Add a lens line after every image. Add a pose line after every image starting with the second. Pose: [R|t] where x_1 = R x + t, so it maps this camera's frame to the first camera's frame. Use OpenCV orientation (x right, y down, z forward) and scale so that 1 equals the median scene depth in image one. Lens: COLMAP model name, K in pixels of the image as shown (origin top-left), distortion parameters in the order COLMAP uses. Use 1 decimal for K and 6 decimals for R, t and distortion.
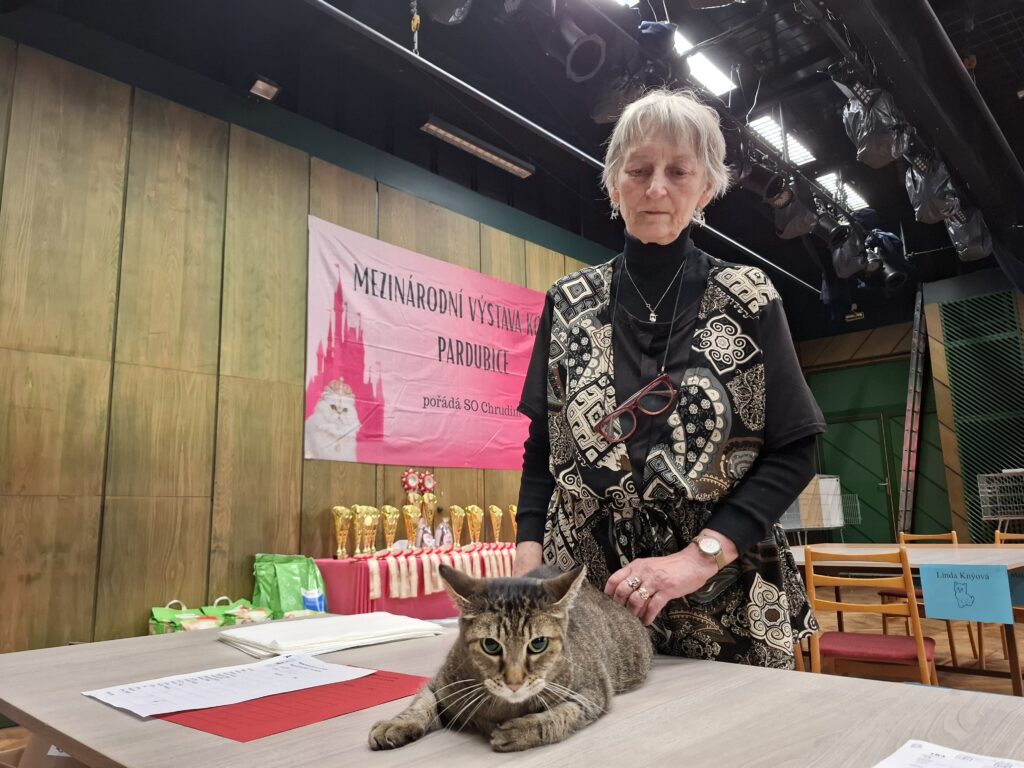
lens RADIAL K [[738.1, 0, 512.0], [0, 738.1, 384.0], [0, 0, 1]] dist [0.126208, -0.174417]
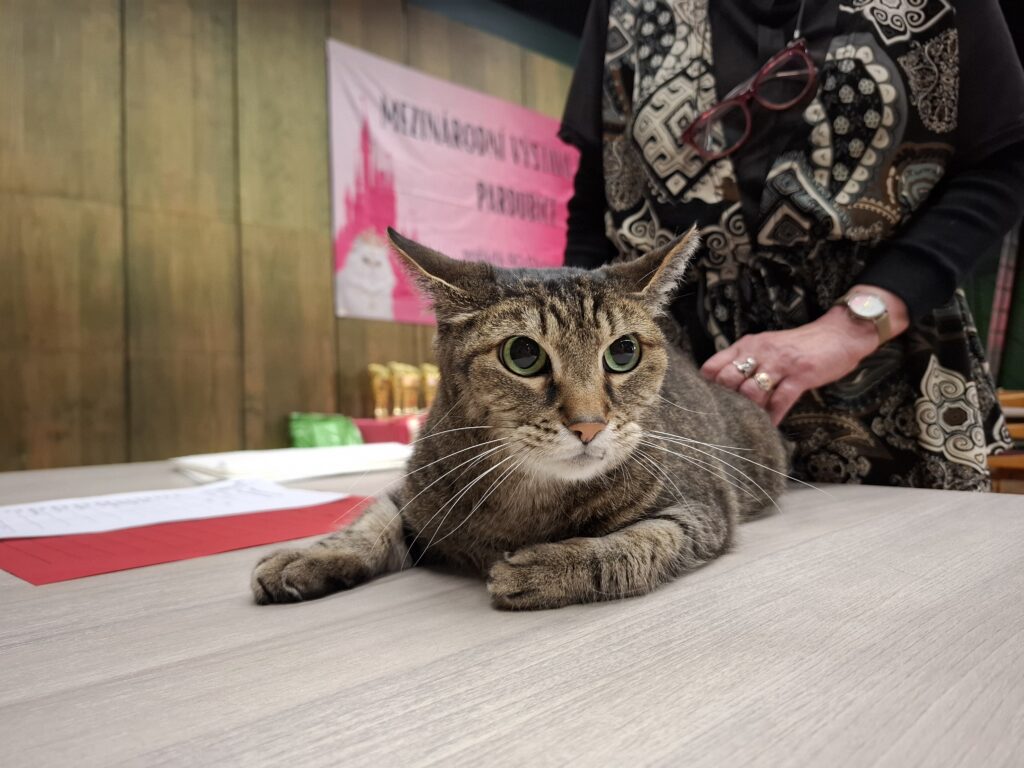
lens RADIAL K [[733.1, 0, 526.0], [0, 733.1, 381.3], [0, 0, 1]] dist [0.053234, -0.059326]
pose [[0.998756, -0.005693, -0.049538, 0.009354], [0.013224, 0.988128, 0.153062, 0.166050], [0.048078, -0.153527, 0.986974, 0.339803]]
